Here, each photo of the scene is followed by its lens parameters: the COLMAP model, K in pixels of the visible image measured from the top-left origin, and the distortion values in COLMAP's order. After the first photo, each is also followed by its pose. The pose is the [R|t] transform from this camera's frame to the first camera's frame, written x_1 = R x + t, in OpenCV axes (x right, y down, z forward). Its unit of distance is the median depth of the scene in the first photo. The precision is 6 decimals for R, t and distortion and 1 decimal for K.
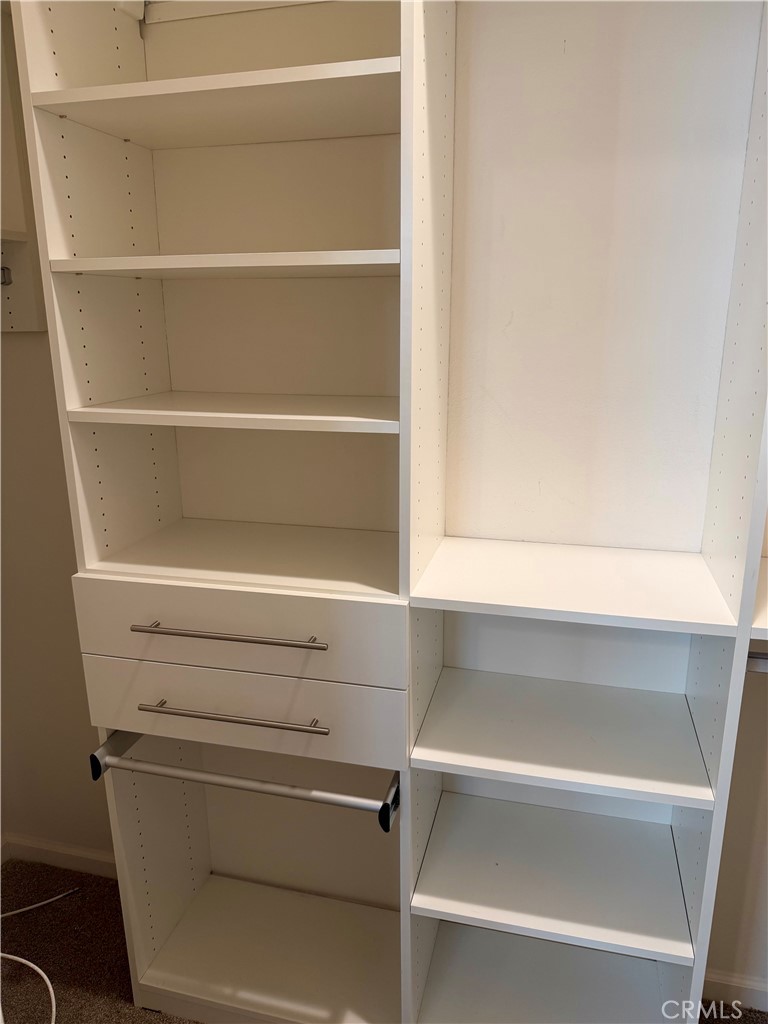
lens RADIAL K [[715.8, 0, 384.0], [0, 715.8, 512.0], [0, 0, 1]] dist [0.068940, -0.112980]
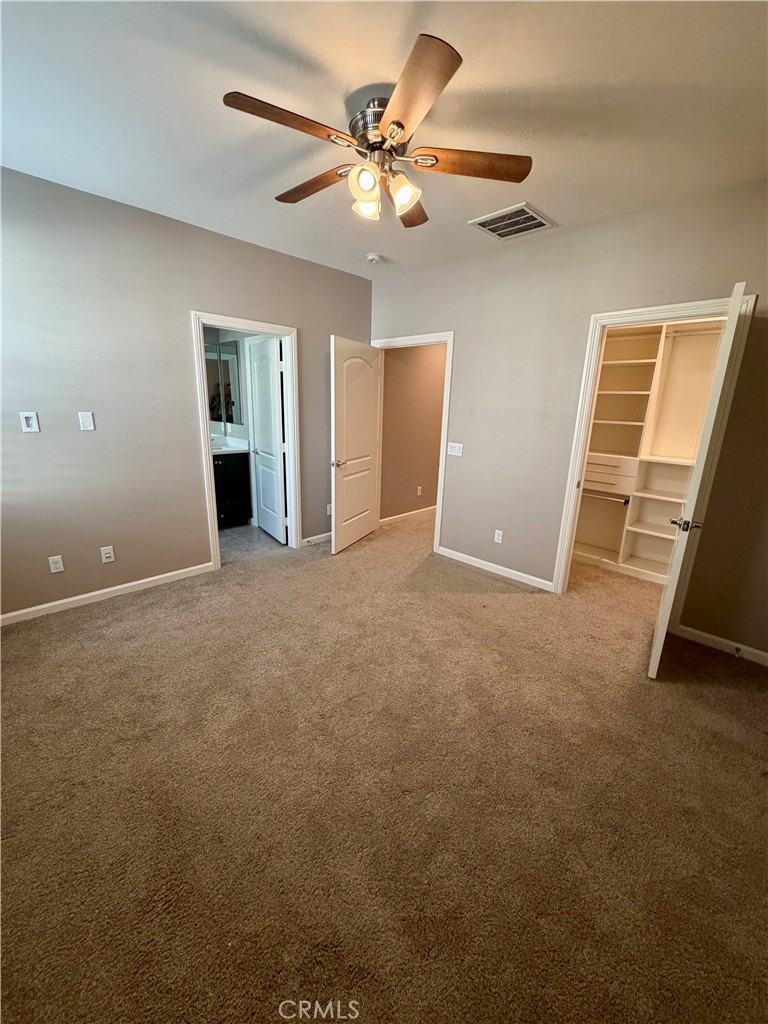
lens RADIAL K [[403.9, 0, 384.0], [0, 403.9, 512.0], [0, 0, 1]] dist [-0.003994, -0.000079]
pose [[0.859231, 0.163086, -0.484897, -0.073106], [-0.166233, 0.985397, 0.036857, 0.673999], [0.483827, 0.048938, 0.873794, -2.311755]]
